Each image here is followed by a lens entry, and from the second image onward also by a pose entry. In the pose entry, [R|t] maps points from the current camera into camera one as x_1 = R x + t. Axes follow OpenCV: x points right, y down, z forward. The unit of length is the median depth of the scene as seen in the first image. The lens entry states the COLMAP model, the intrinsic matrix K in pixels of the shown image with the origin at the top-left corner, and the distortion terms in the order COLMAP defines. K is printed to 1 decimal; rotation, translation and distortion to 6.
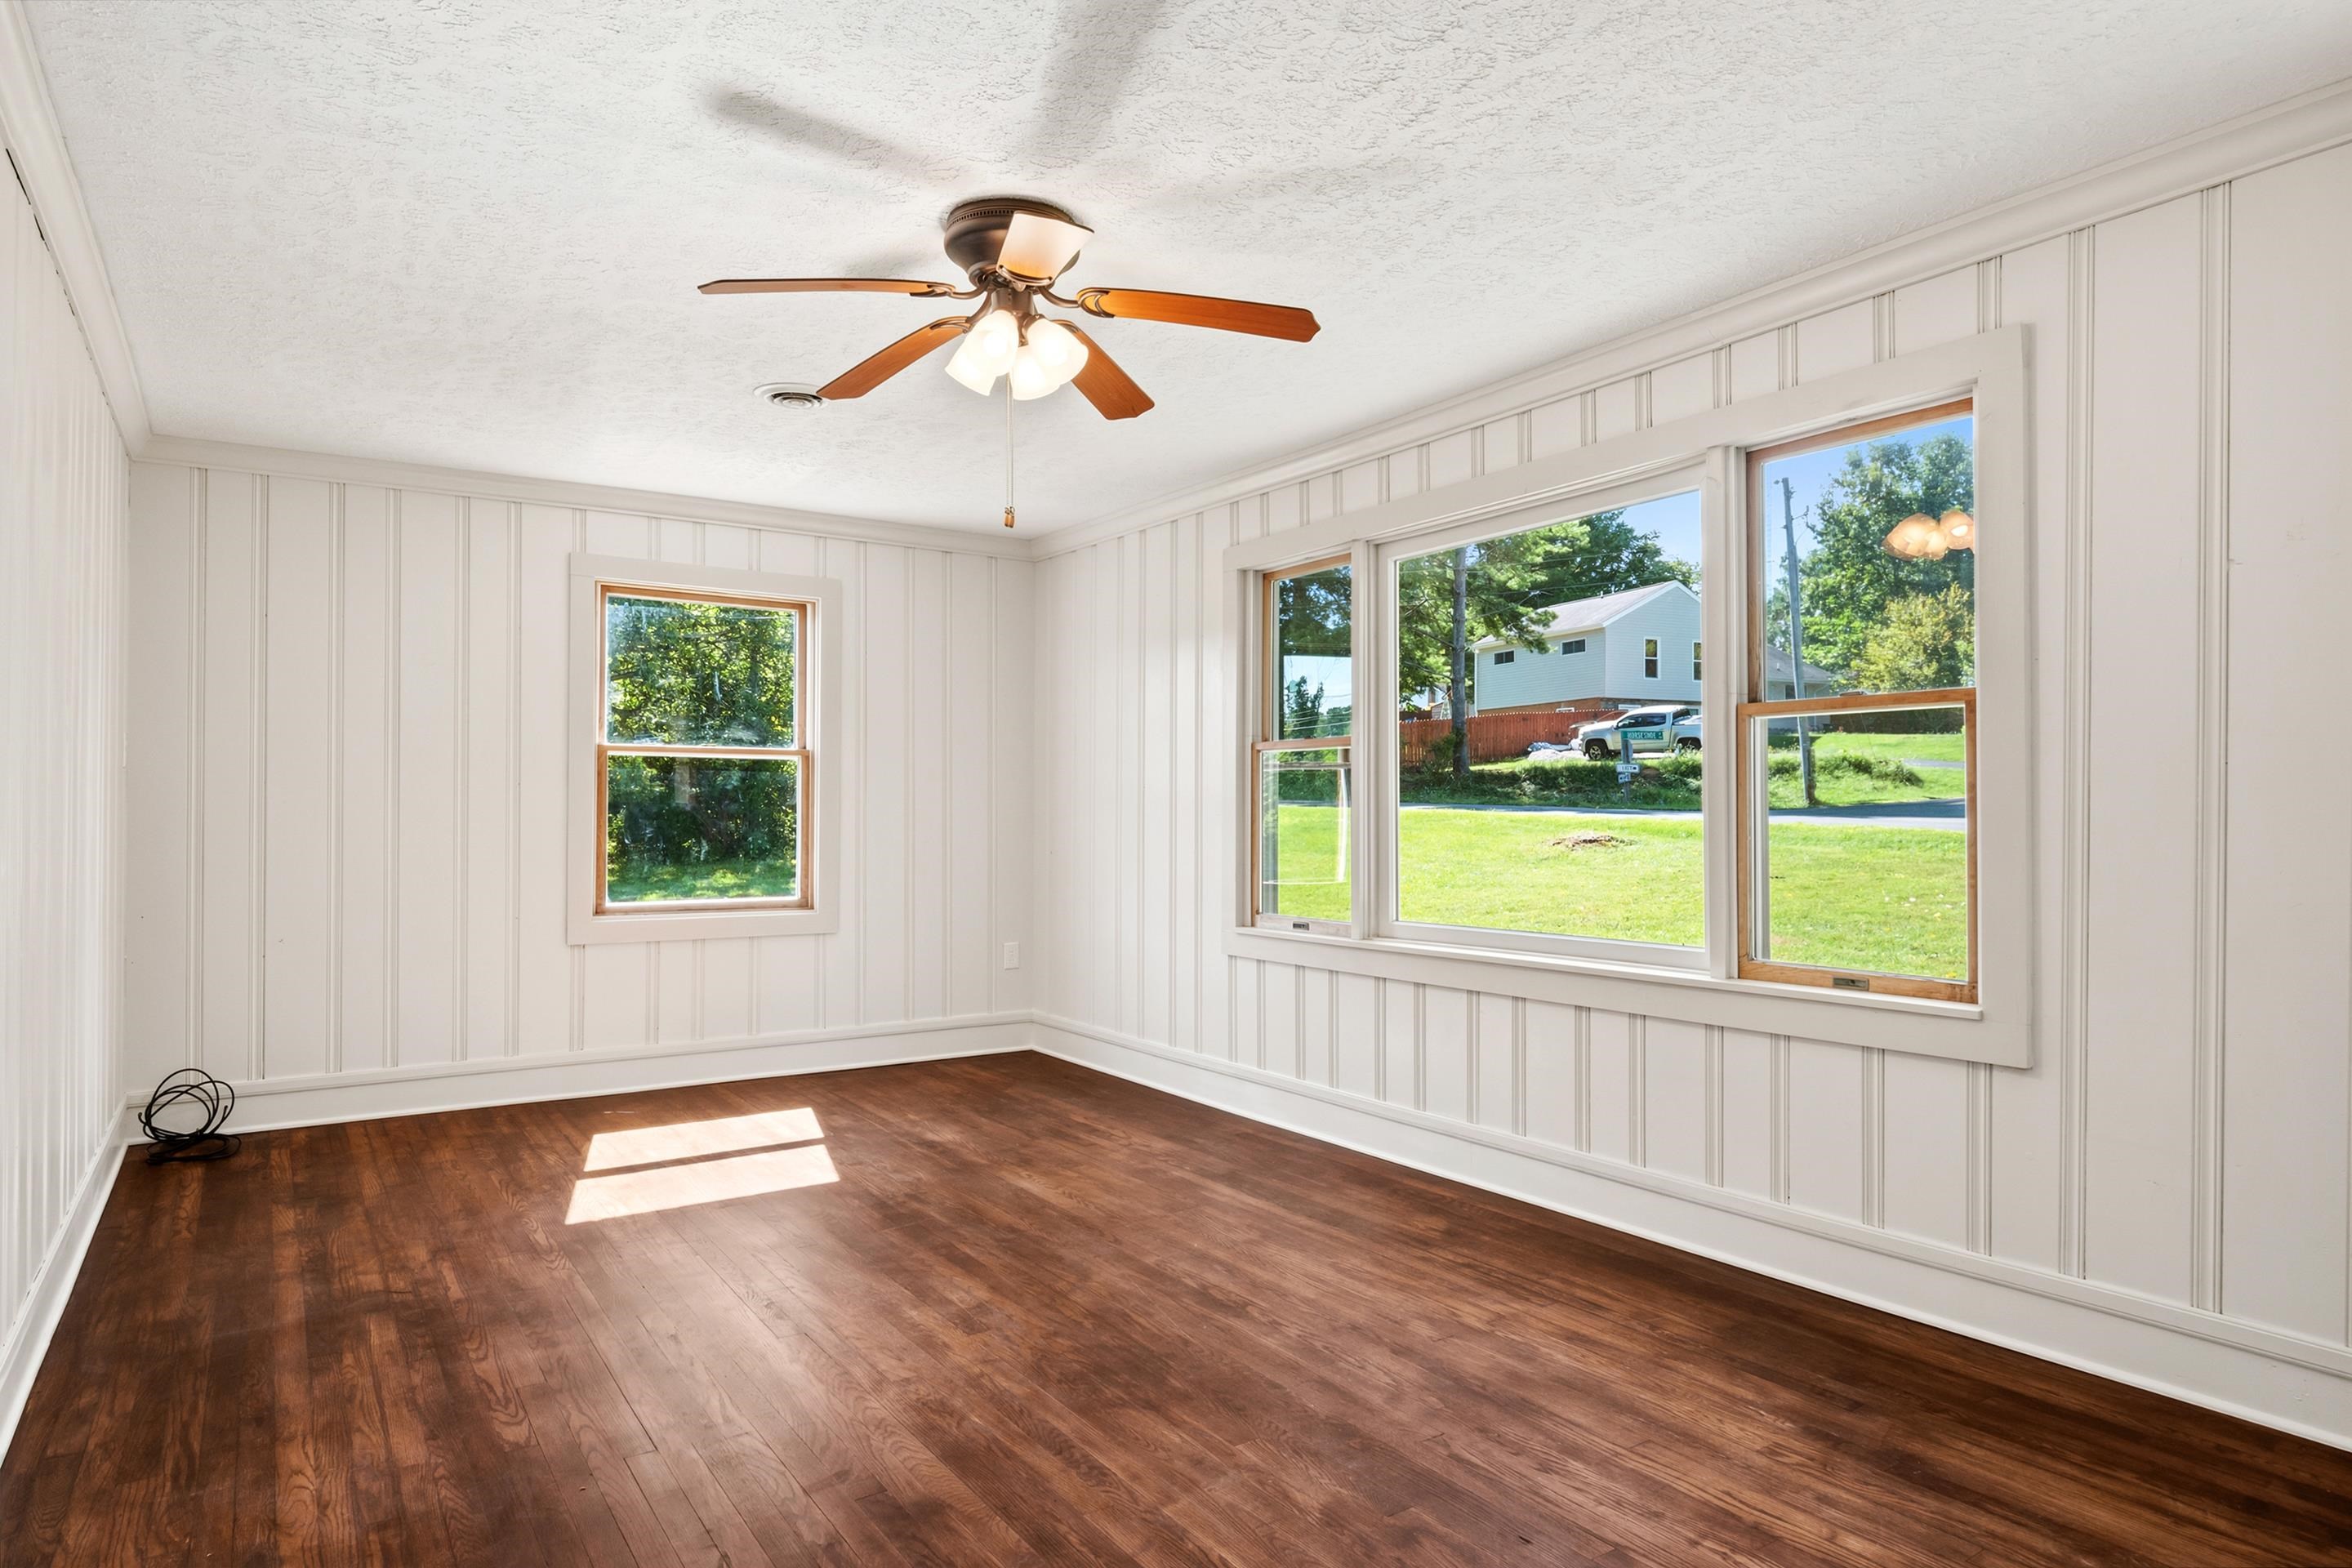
lens RADIAL K [[1398.0, 0, 1180.2], [0, 1398.0, 793.5], [0, 0, 1]] dist [0.000273, -0.004139]
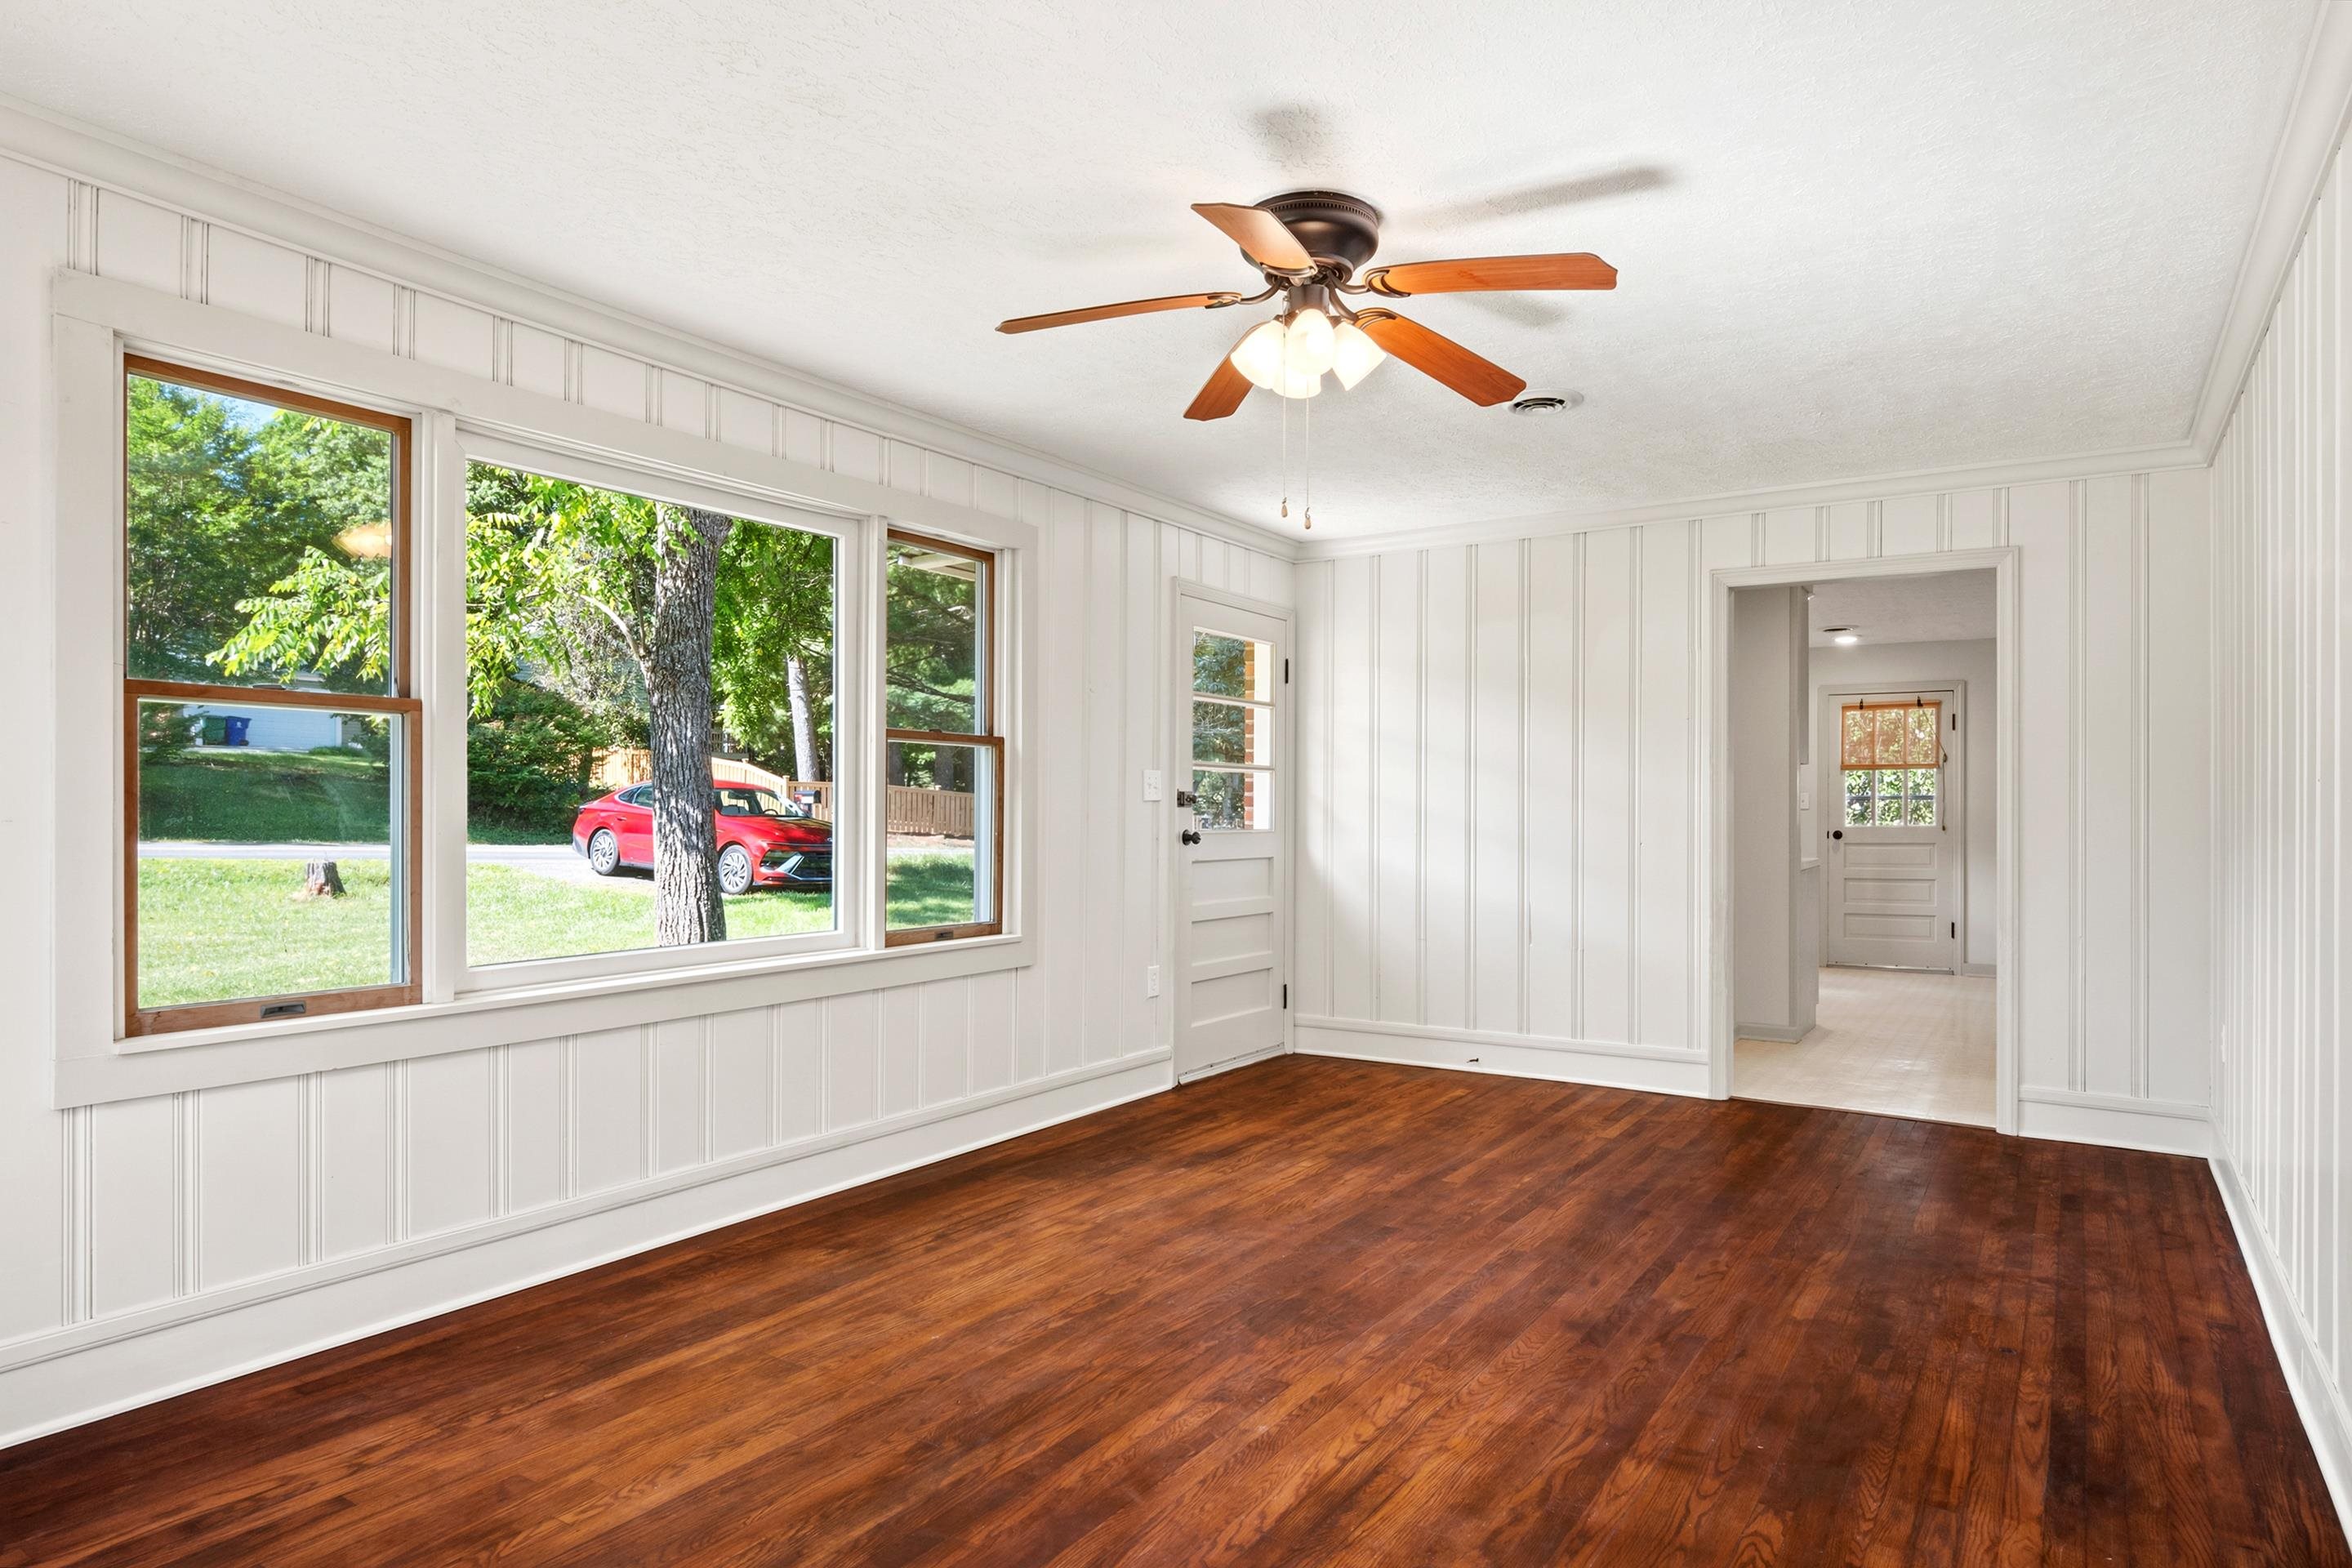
lens RADIAL K [[1398.0, 0, 1148.7], [0, 1398.0, 826.9], [0, 0, 1]] dist [0.000273, -0.004139]
pose [[-0.391949, -0.011145, 0.919919, -0.851153], [-0.014738, 0.999874, 0.005835, 0.014013], [-0.919869, -0.011271, -0.392064, 1.290318]]
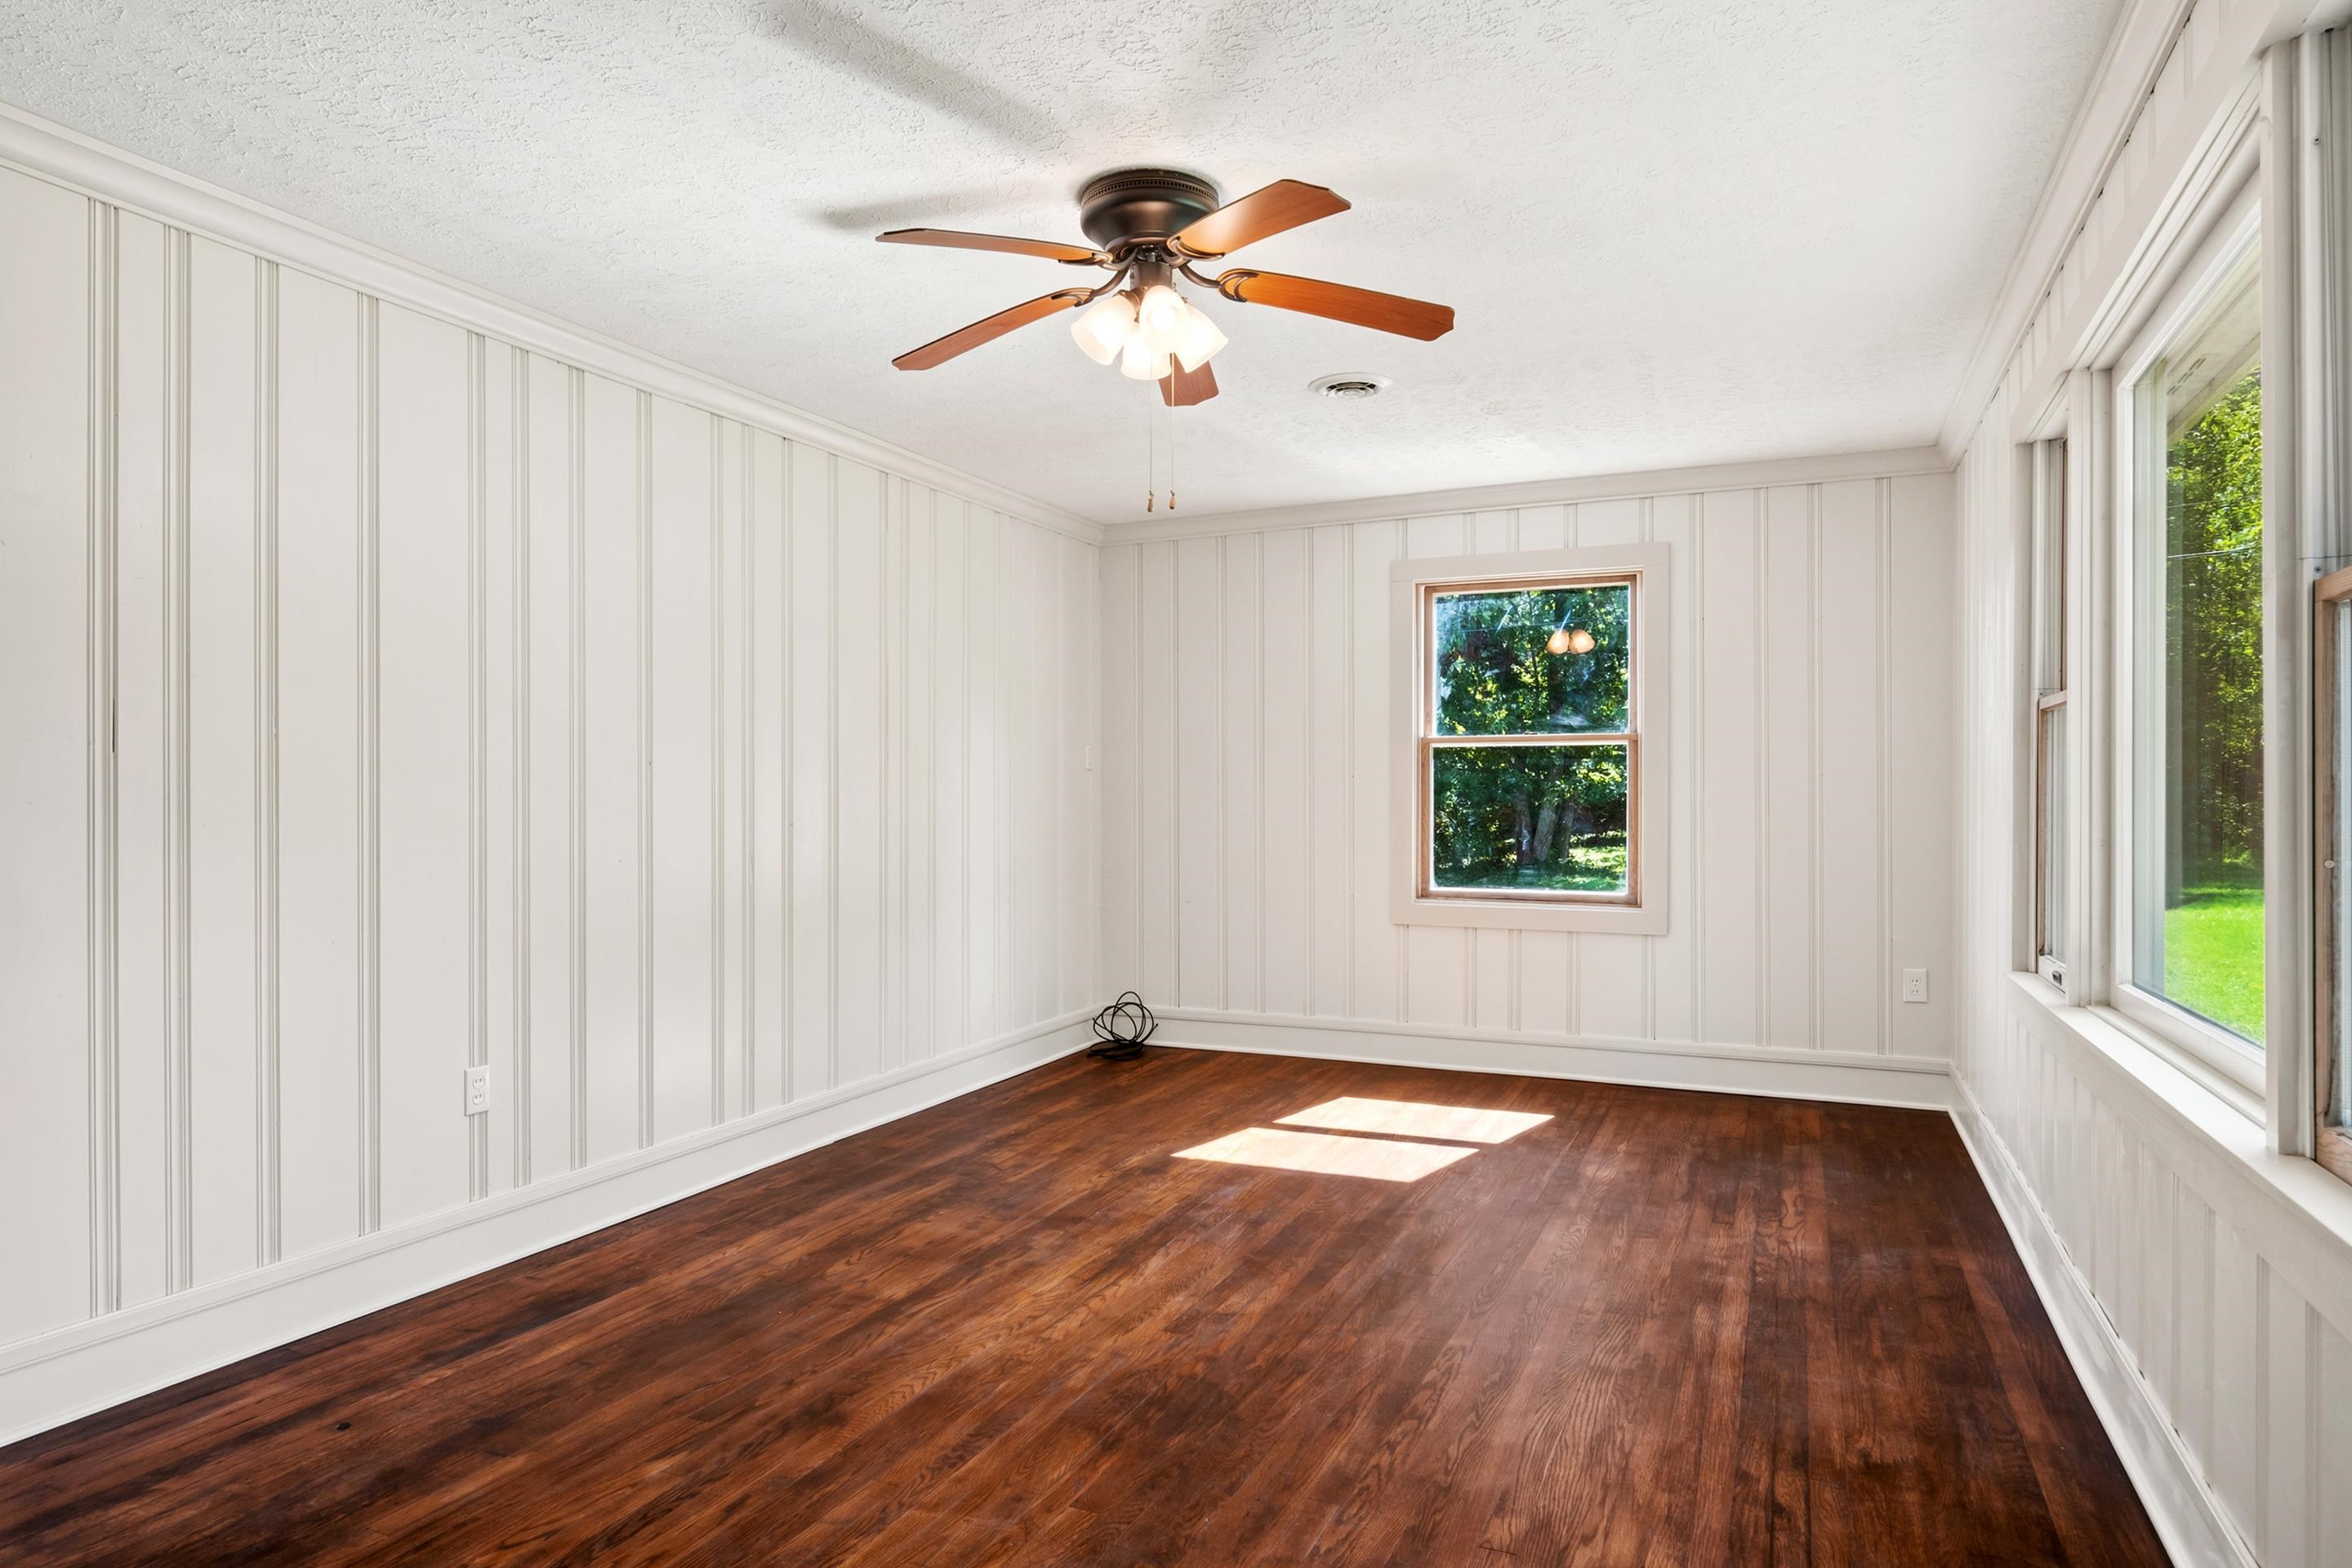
lens RADIAL K [[1398.0, 0, 1113.3], [0, 1398.0, 800.3], [0, 0, 1]] dist [0.000273, -0.004139]
pose [[0.508845, 0.000316, -0.860858, 0.609371], [0.012415, 0.999893, 0.007705, 0.002534], [0.860769, -0.014608, 0.508787, 0.418705]]
